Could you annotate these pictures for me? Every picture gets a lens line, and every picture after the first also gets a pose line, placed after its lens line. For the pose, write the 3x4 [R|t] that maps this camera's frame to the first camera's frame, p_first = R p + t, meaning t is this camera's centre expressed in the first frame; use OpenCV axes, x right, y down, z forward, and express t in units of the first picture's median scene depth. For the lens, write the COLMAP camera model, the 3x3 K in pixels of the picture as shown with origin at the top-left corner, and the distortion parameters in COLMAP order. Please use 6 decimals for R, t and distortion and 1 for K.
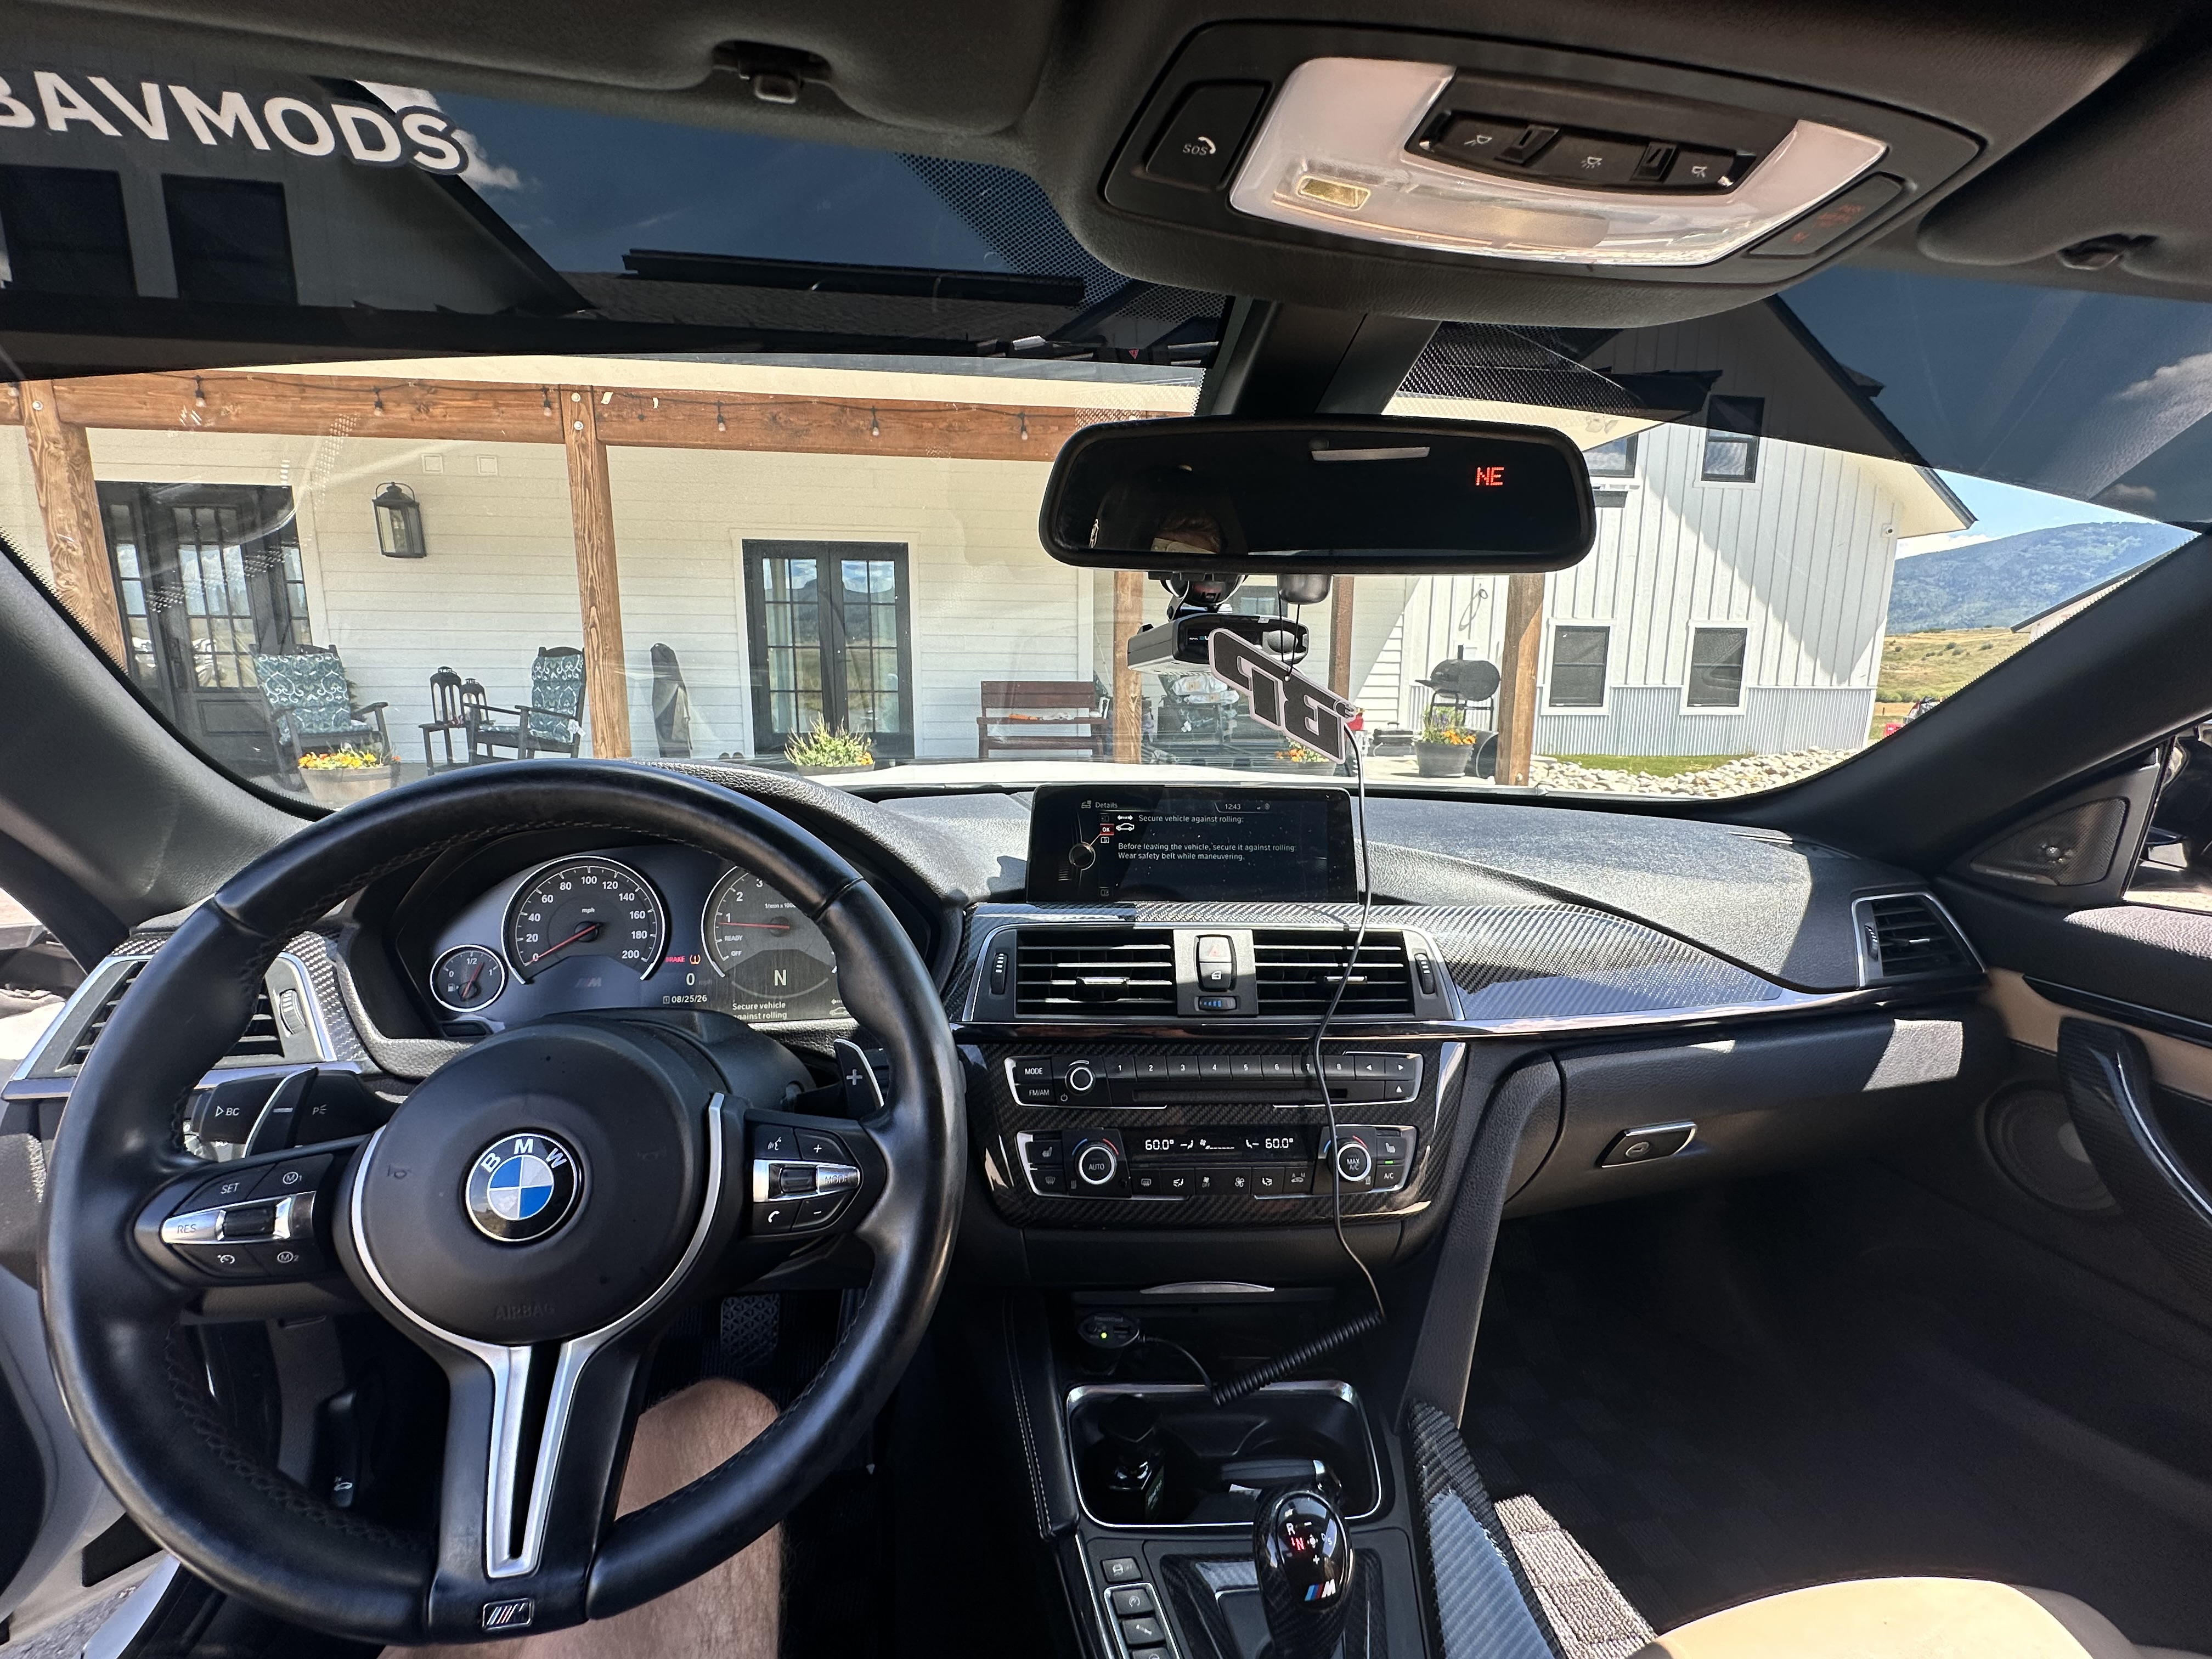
lens RADIAL K [[952.5, 0, 1106.0], [0, 952.5, 829.5], [0, 0, 1]] dist [-0.012629, 0.003576]
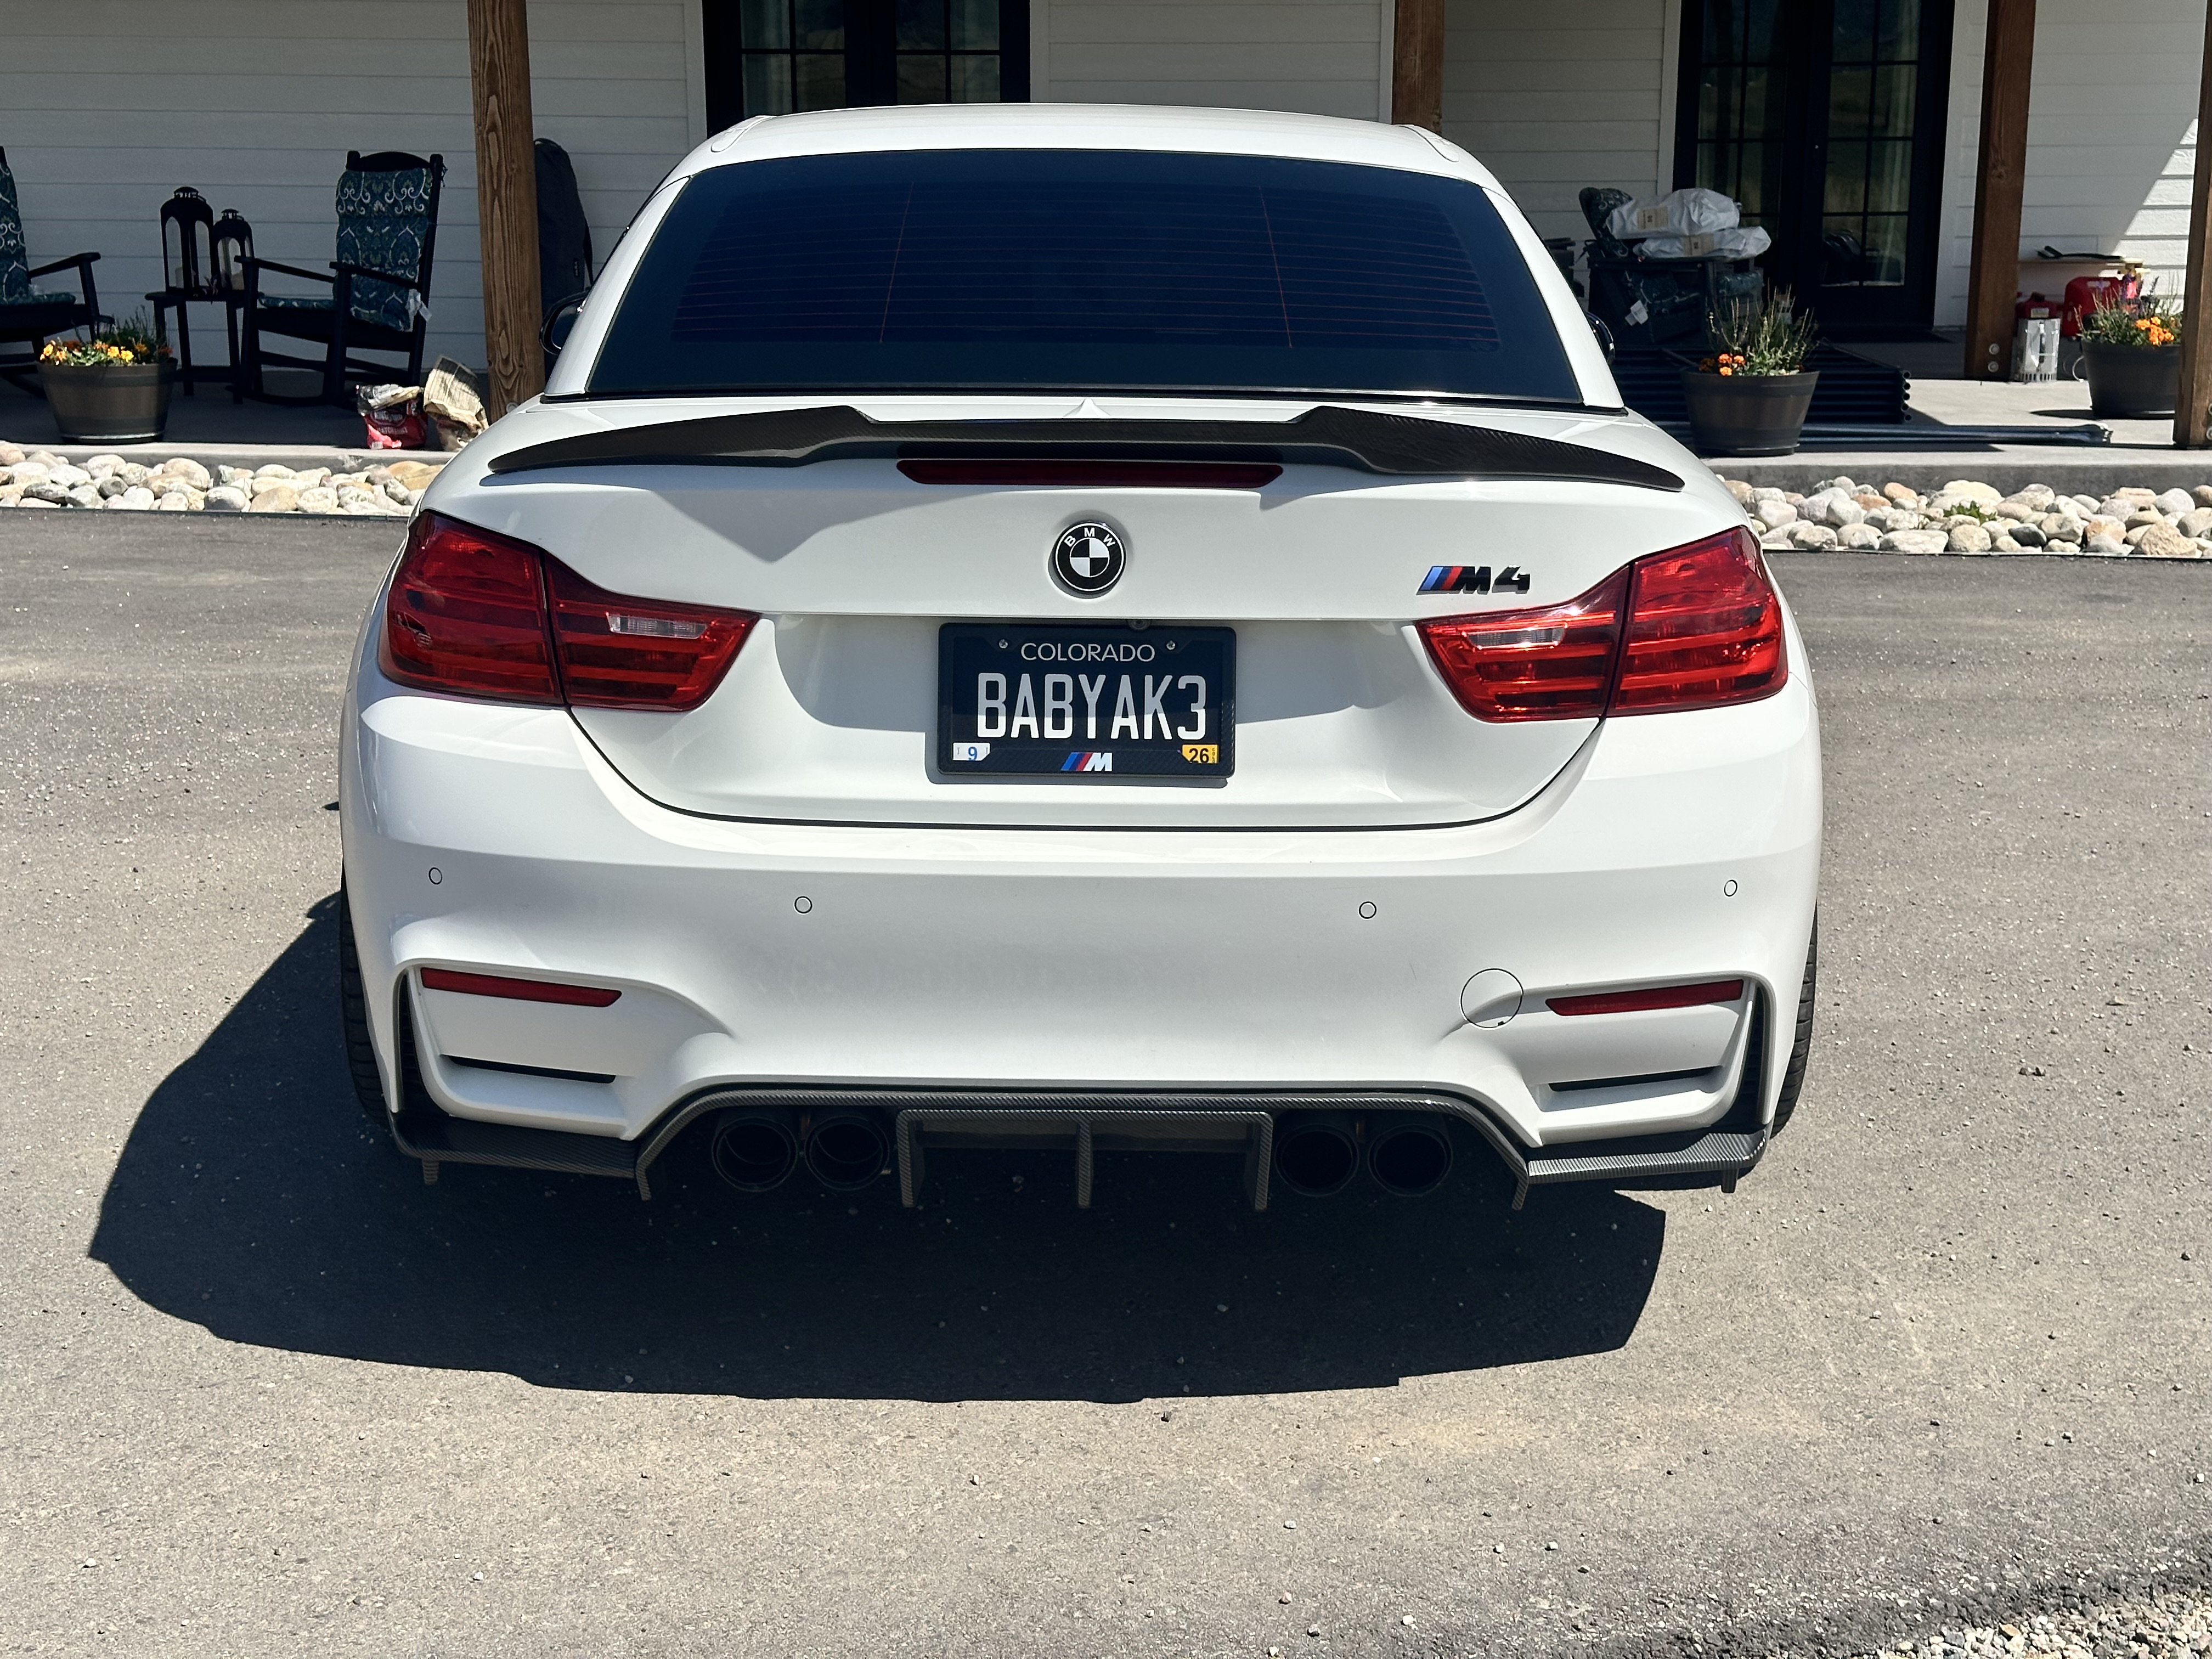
lens RADIAL K [[3081.3, 0, 1106.0], [0, 3081.3, 829.5], [0, 0, 1]] dist [0.164490, -0.320440]
pose [[0.984085, 0.033779, -0.174461, 0.126761], [-0.024240, 0.998107, 0.056522, 0.067949], [0.176040, -0.051394, 0.983041, -0.573041]]
